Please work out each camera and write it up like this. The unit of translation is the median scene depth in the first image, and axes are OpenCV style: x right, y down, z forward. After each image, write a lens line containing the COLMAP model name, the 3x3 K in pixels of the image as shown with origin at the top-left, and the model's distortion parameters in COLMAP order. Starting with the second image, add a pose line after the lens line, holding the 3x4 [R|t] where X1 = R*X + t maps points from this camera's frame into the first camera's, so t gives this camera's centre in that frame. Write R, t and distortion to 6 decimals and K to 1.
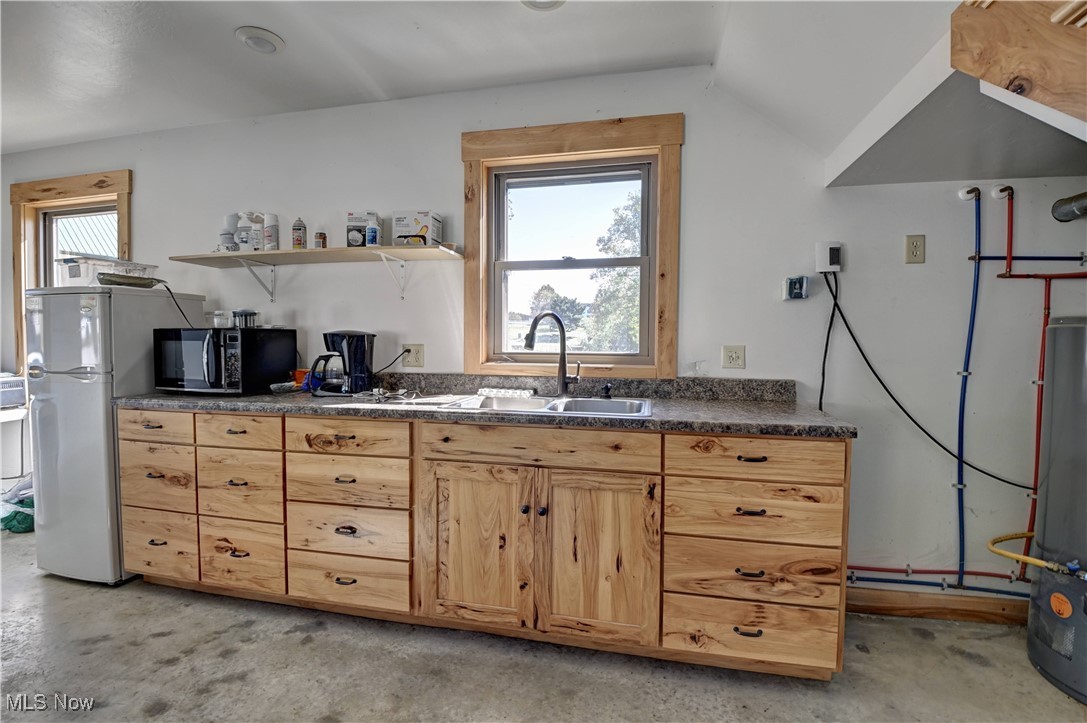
lens RADIAL K [[491.9, 0, 537.4], [0, 491.9, 356.6], [0, 0, 1]] dist [-0.024455, -0.000396]
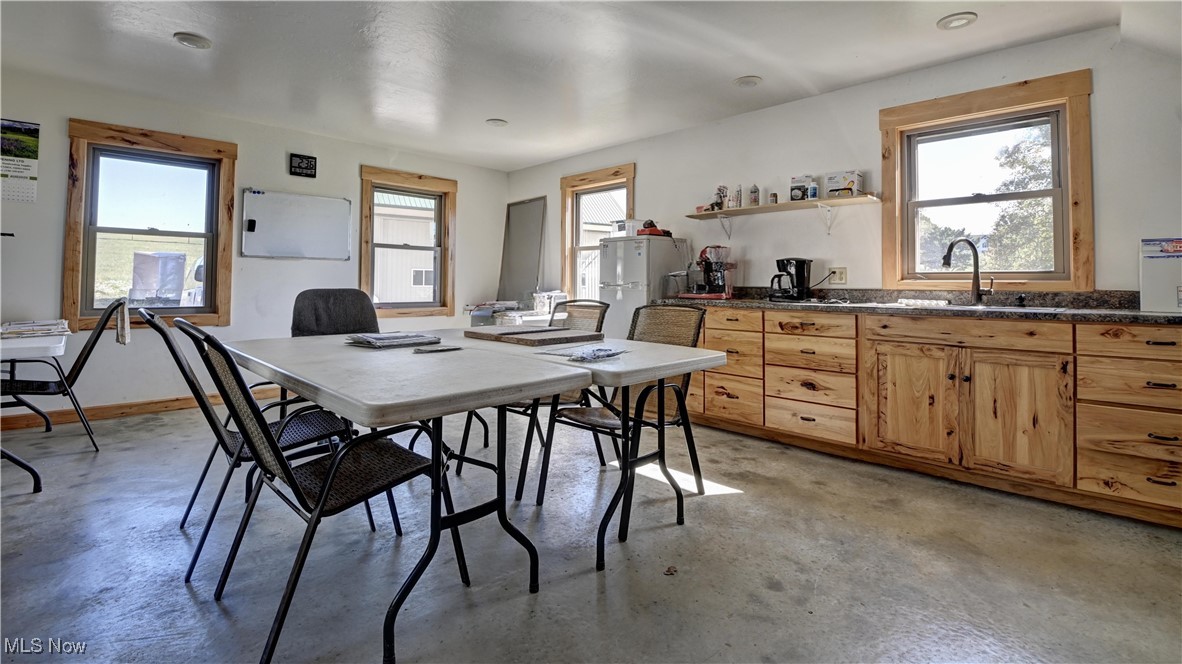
lens RADIAL K [[542.3, 0, 551.8], [0, 542.3, 270.0], [0, 0, 1]] dist [-0.028813, -0.005838]
pose [[0.836382, -0.016578, -0.547896, -0.127401], [-0.017995, 0.998173, -0.057672, 0.100899], [0.547851, 0.058095, 0.834556, -0.827538]]
